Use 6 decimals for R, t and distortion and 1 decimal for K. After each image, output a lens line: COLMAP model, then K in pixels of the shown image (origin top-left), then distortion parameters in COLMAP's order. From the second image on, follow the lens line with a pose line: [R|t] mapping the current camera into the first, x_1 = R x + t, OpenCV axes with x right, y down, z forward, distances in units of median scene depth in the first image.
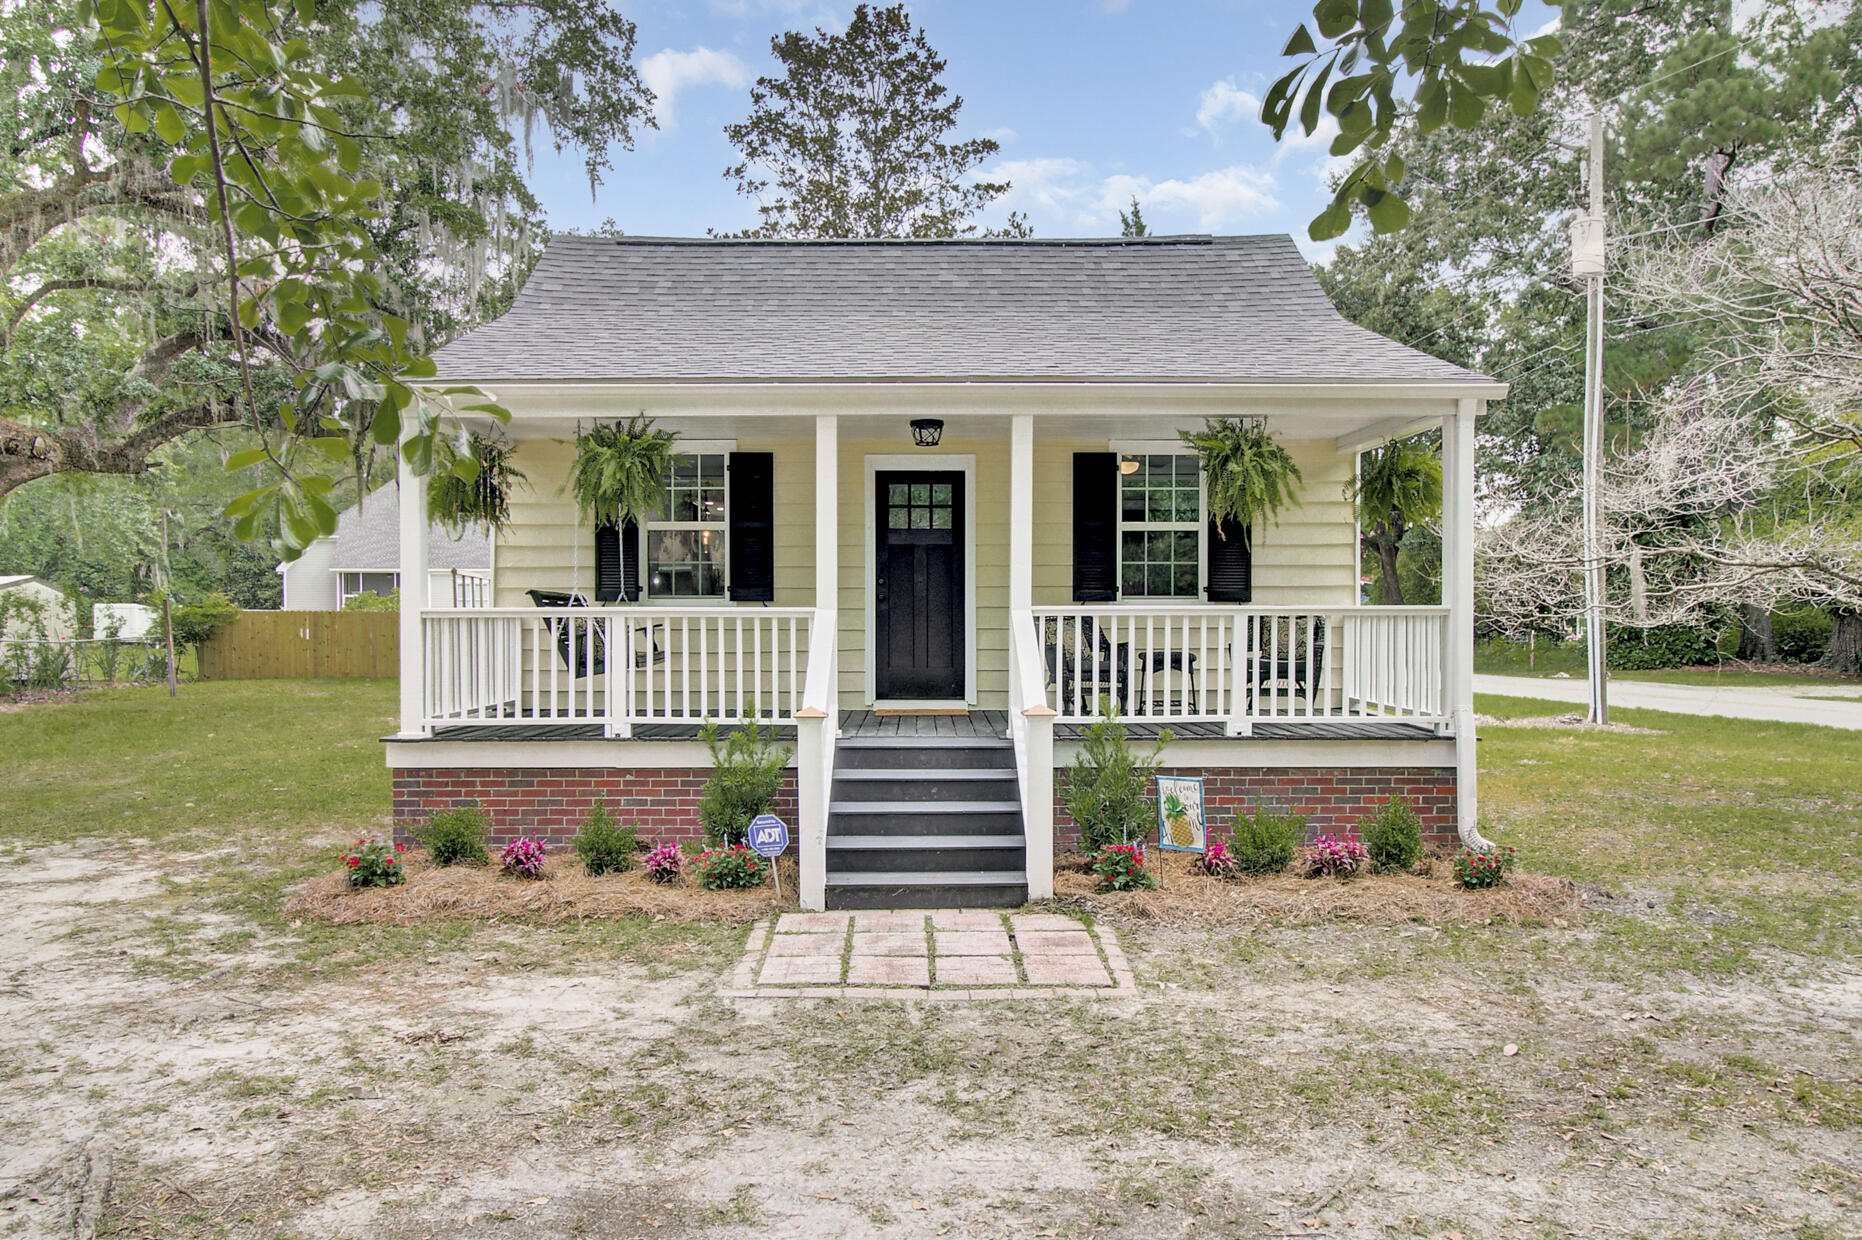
lens RADIAL K [[1210.9, 0, 882.0], [0, 1210.9, 592.7], [0, 0, 1]] dist [0.014302, -0.002937]
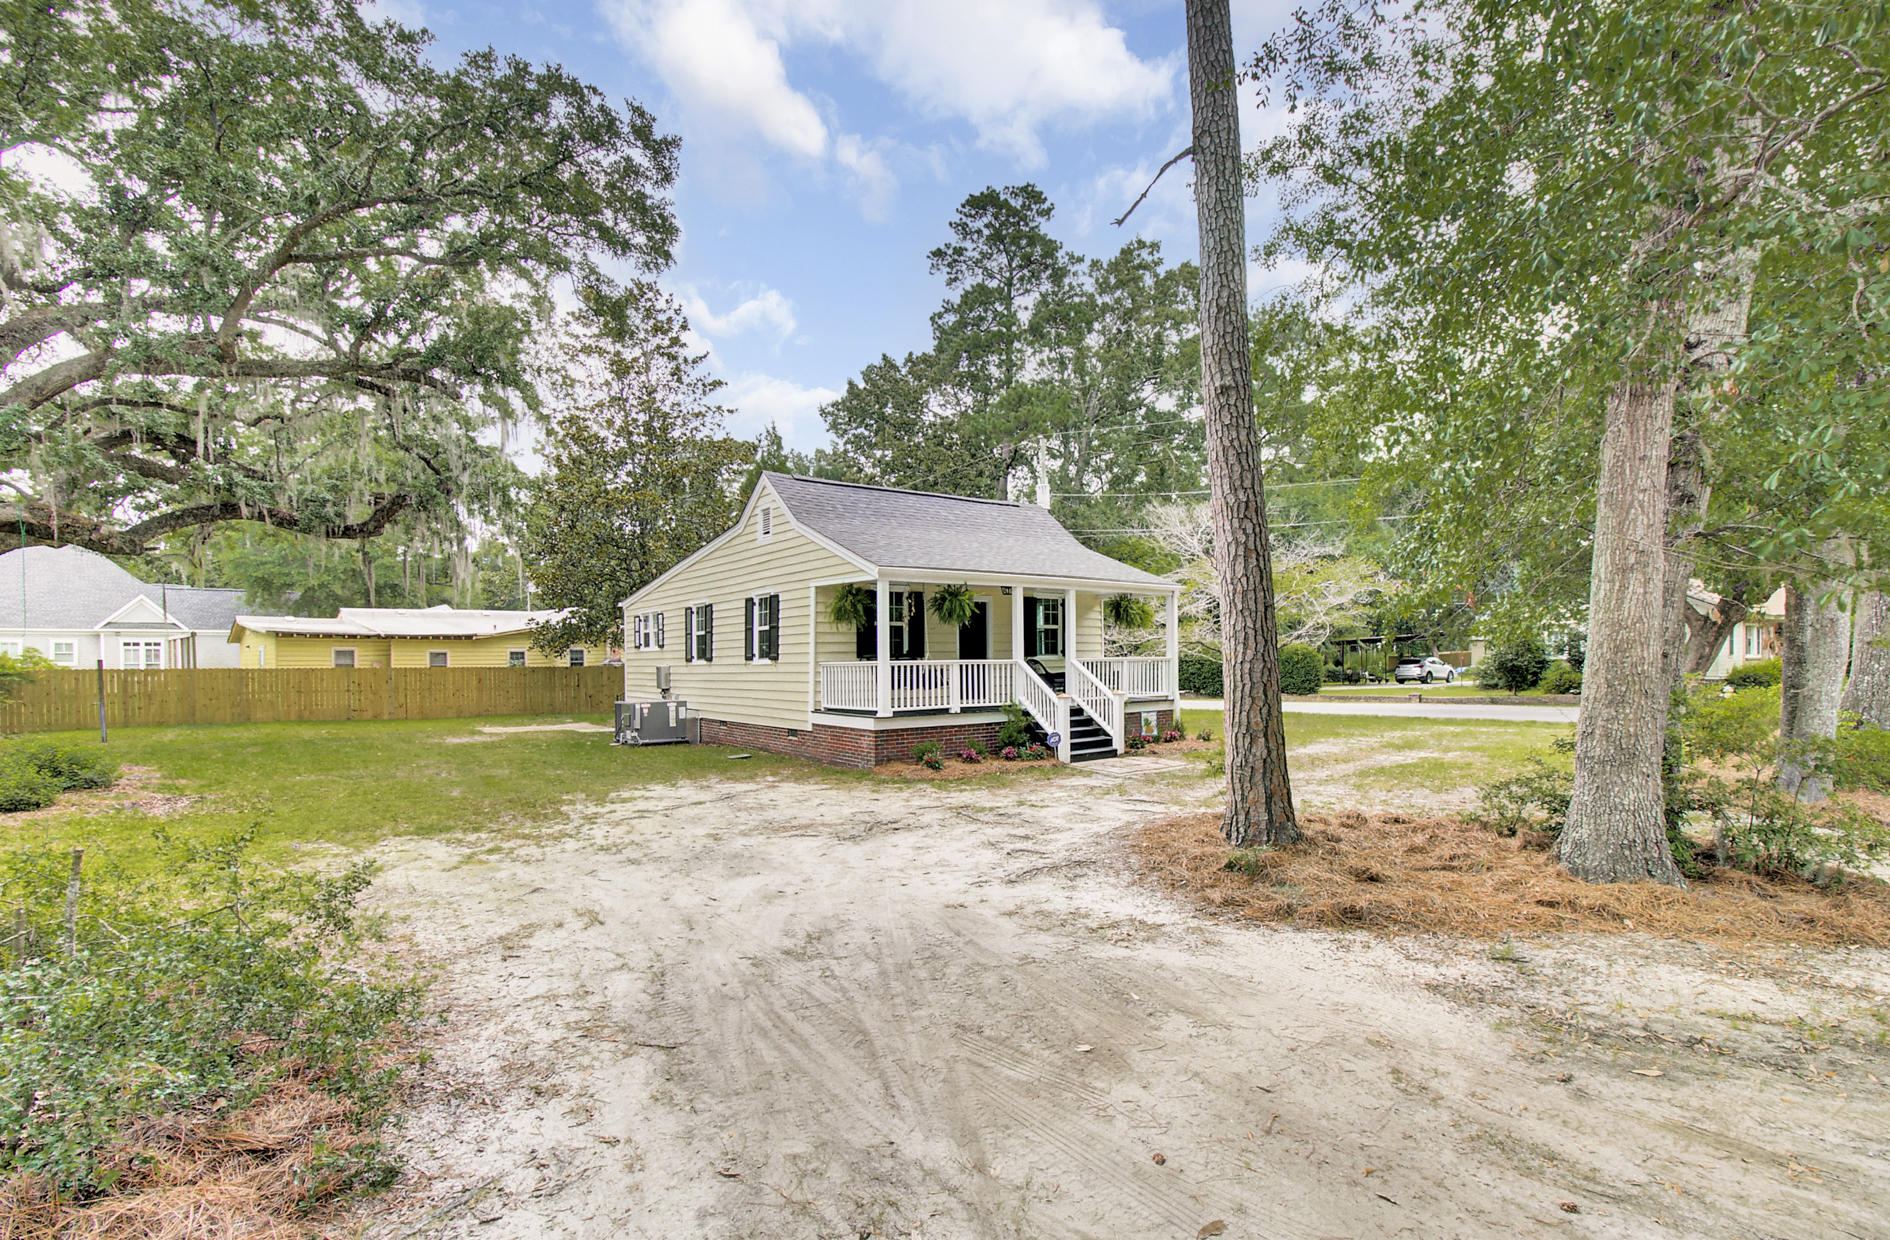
lens RADIAL K [[883.7, 0, 897.0], [0, 883.7, 633.6], [0, 0, 1]] dist [-0.004275, 0.002176]
pose [[0.817529, 0.009390, 0.575812, -1.379914], [0.002283, 0.999806, -0.019545, -0.007018], [-0.575884, 0.017293, 0.817349, -0.426143]]
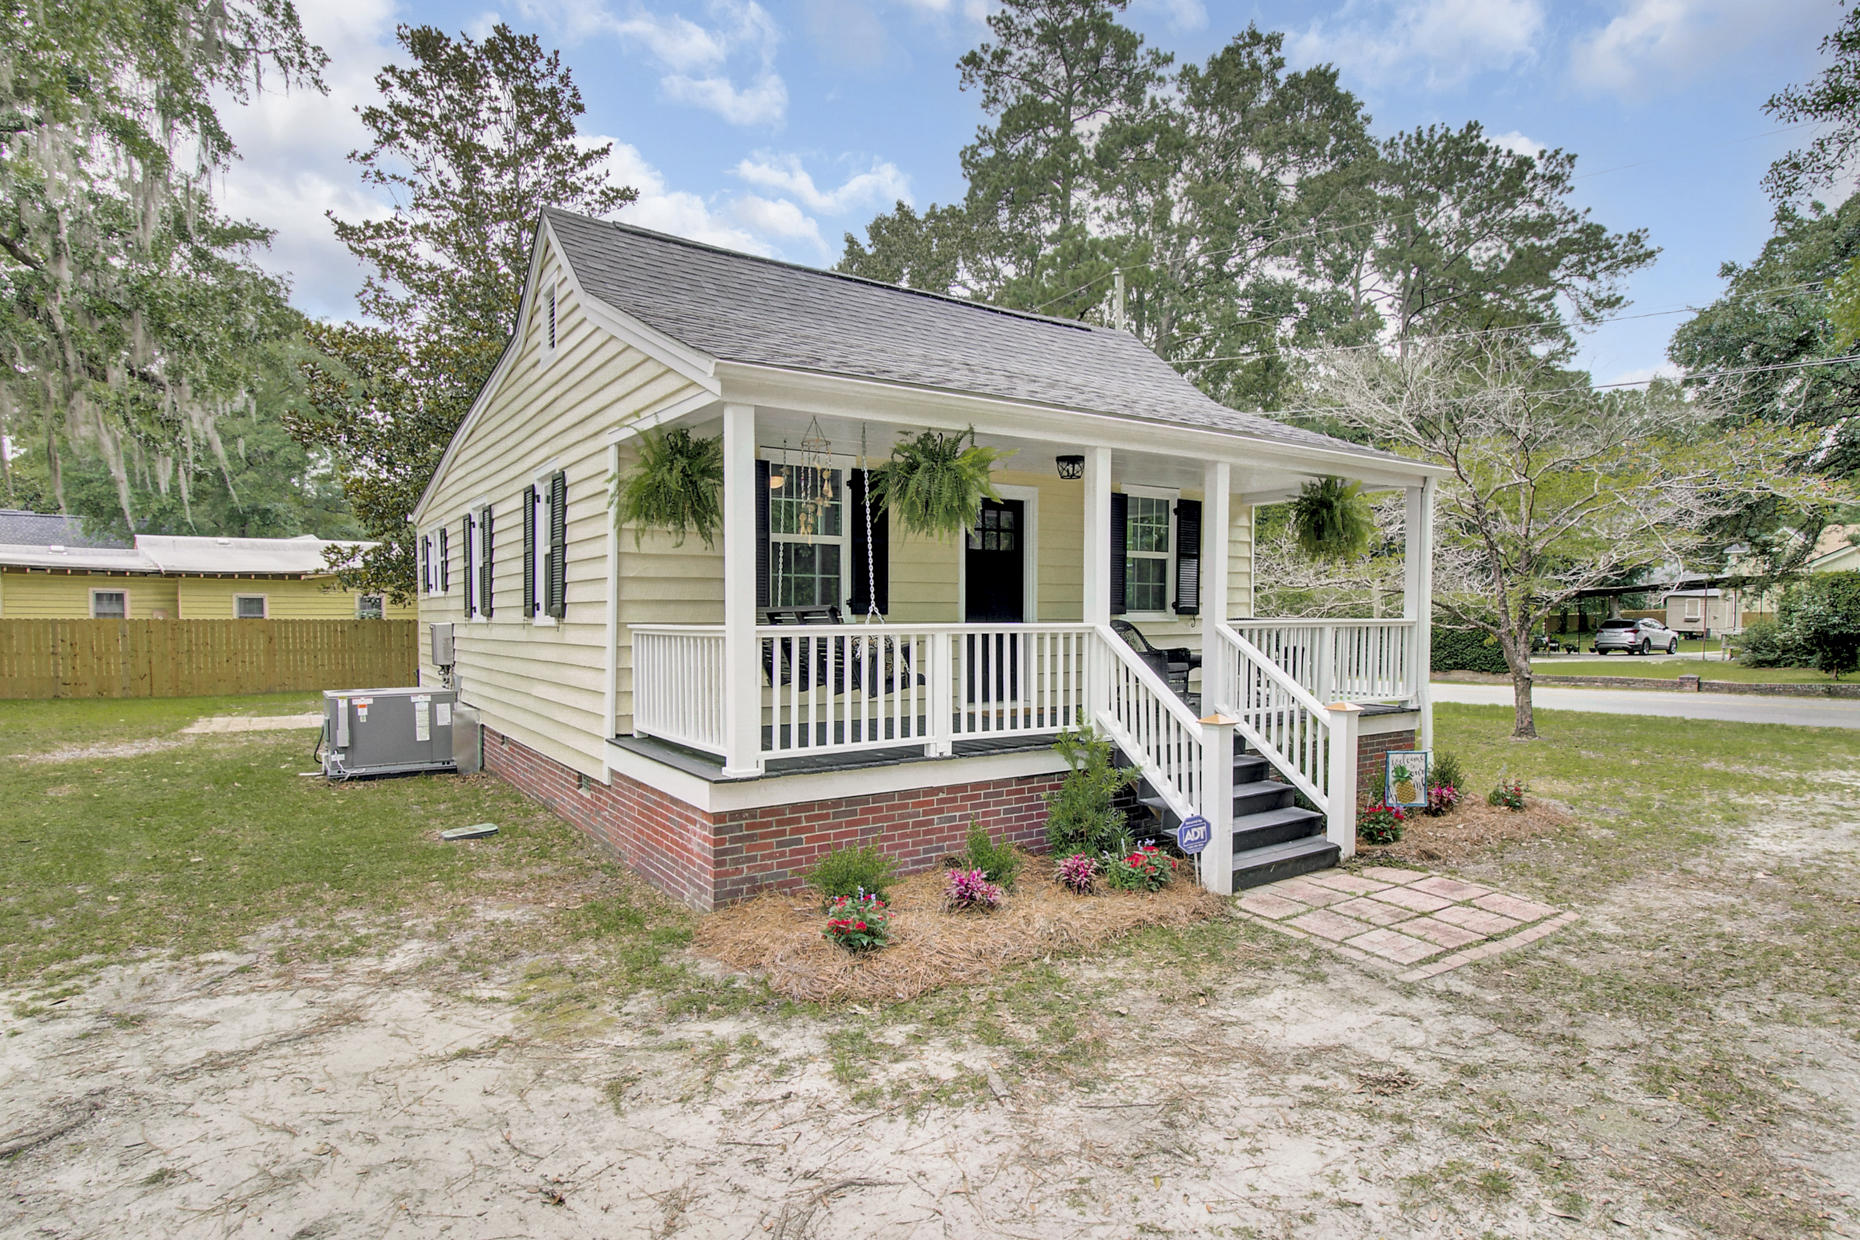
lens RADIAL K [[983.4, 0, 914.0], [0, 983.4, 631.9], [0, 0, 1]] dist [0.010111, -0.001407]
pose [[0.826900, -0.009899, 0.562262, -0.688148], [-0.008040, 0.999535, 0.029421, -0.004270], [-0.562292, -0.028849, 0.826435, 0.359305]]
